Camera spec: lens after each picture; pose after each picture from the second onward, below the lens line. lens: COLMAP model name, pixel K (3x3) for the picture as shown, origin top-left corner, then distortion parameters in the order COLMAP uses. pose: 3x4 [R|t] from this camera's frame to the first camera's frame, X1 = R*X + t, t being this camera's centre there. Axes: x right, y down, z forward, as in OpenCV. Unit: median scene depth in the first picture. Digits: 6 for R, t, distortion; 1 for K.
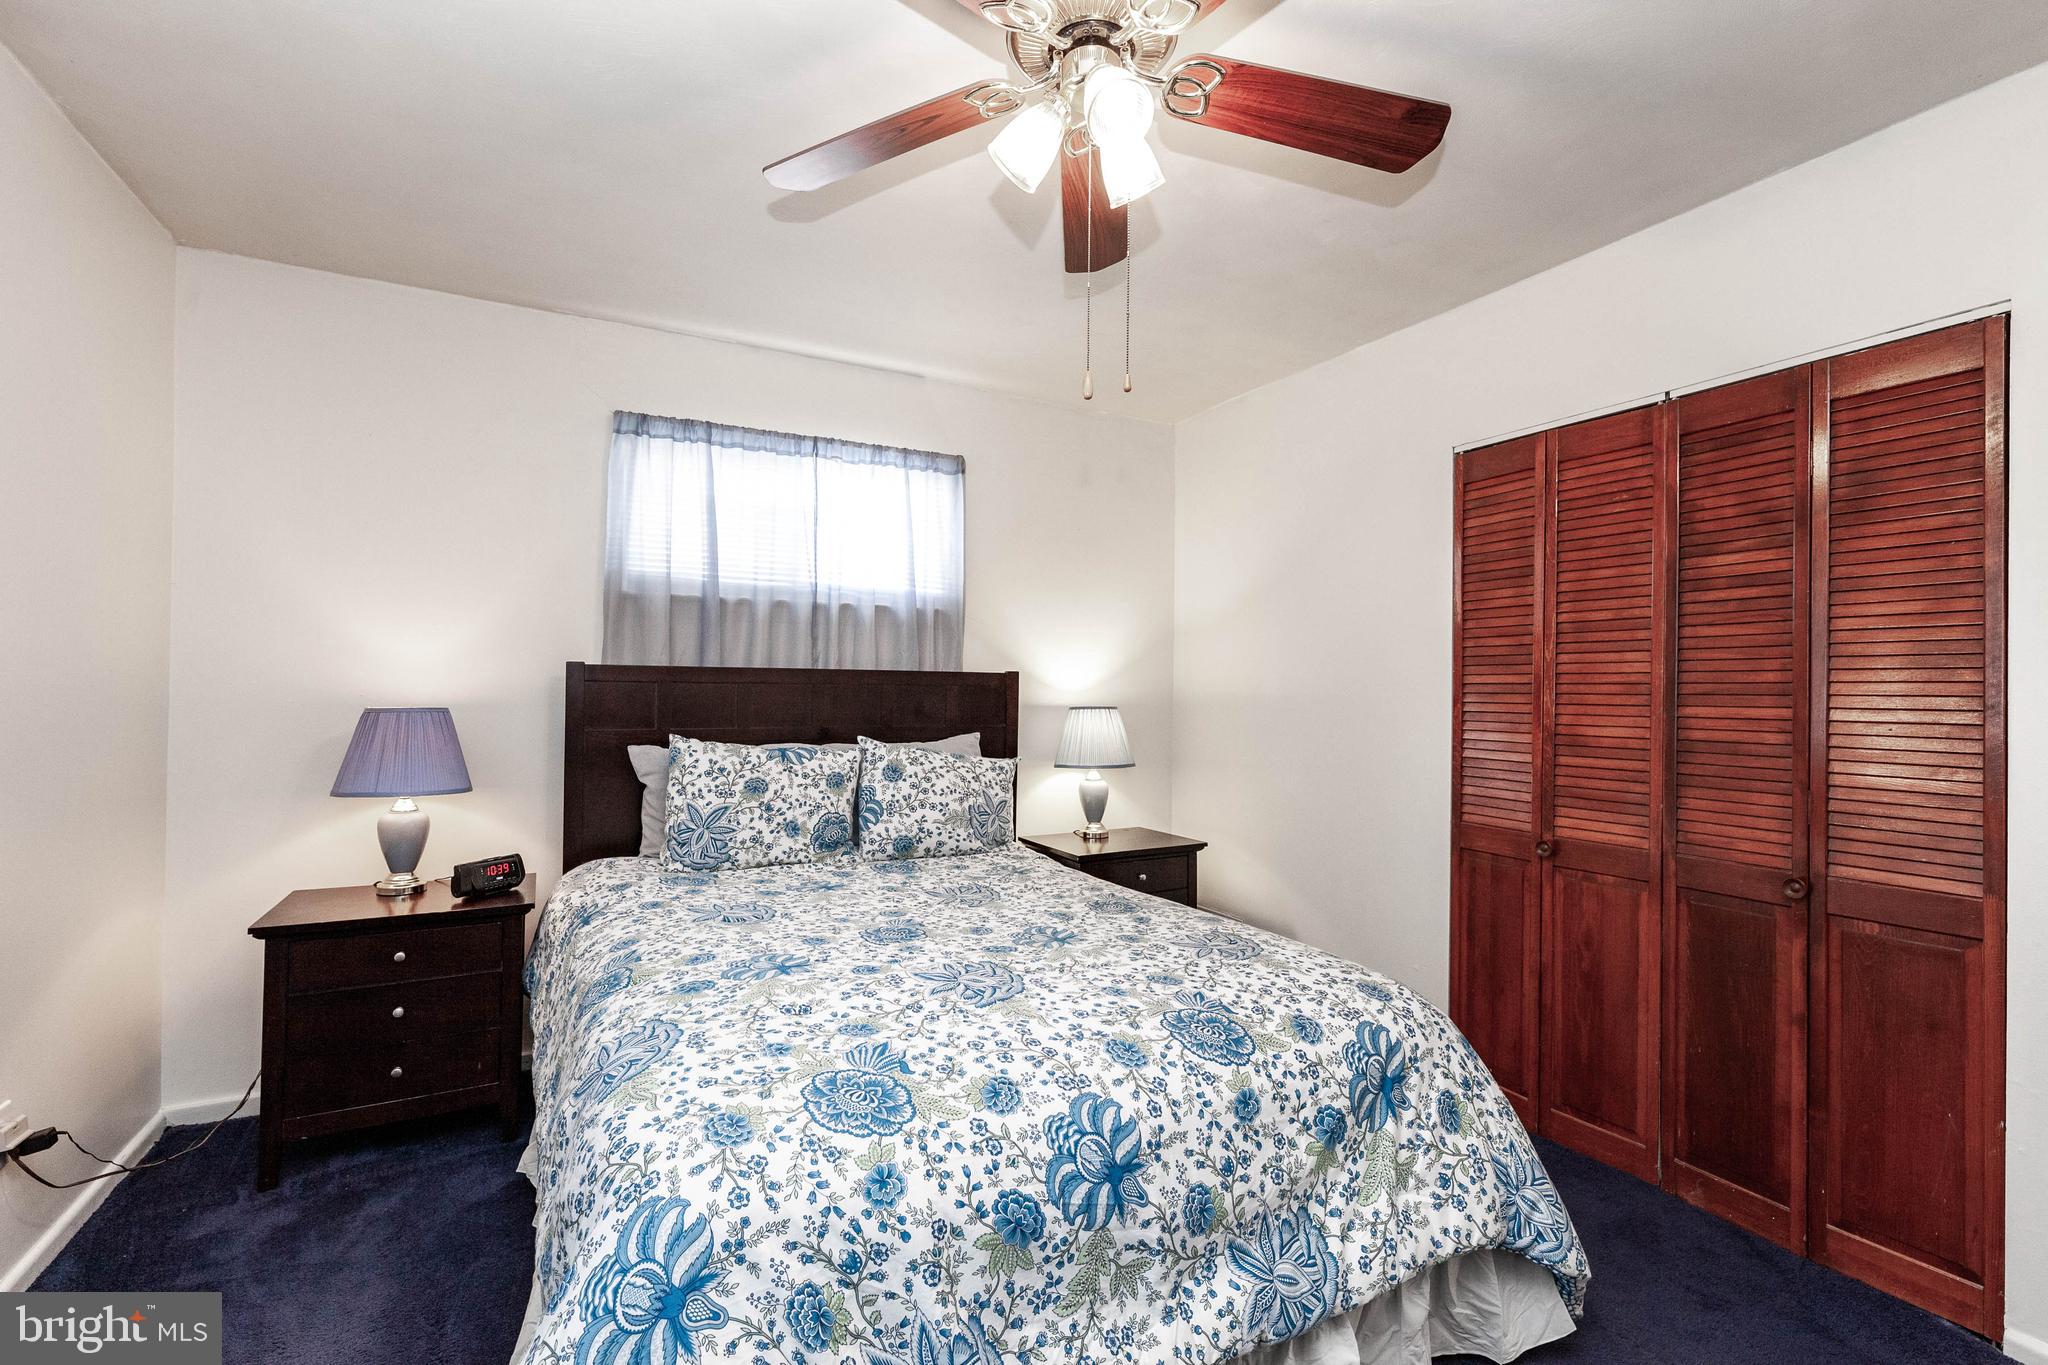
lens RADIAL K [[905.9, 0, 1024.0], [0, 905.9, 682.5], [0, 0, 1]] dist [-0.000924, 0.000002]
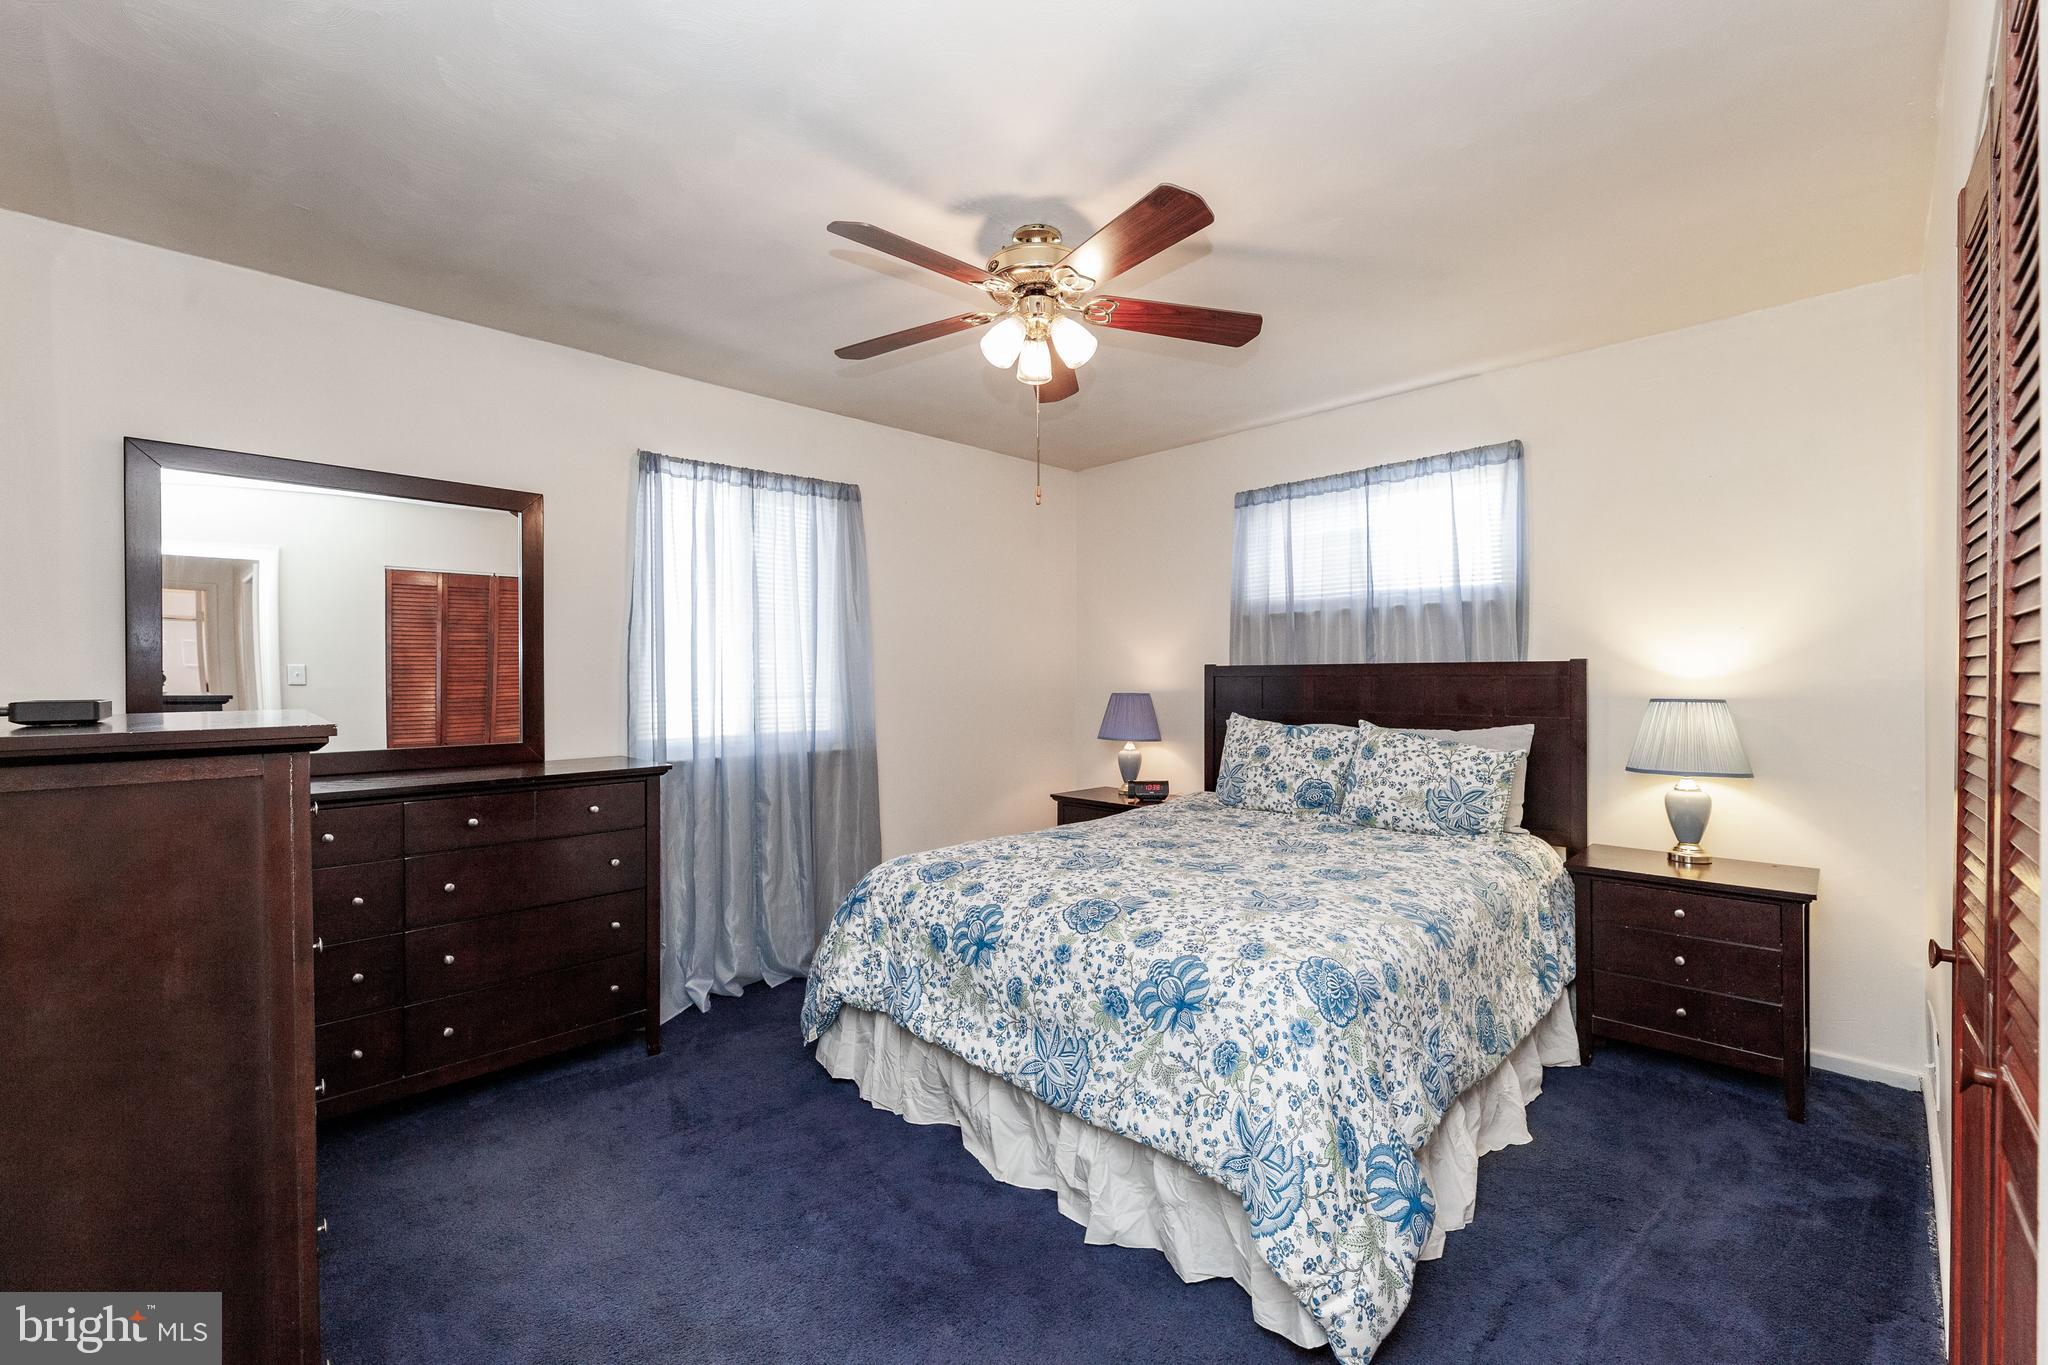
lens RADIAL K [[850.6, 0, 1004.1], [0, 850.6, 678.6], [0, 0, 1]] dist [-0.001241, -0.000146]
pose [[0.270982, -0.011199, -0.962519, 0.819686], [0.011704, 0.999897, -0.008339, 0.009603], [0.962513, -0.009006, 0.271085, 0.270424]]
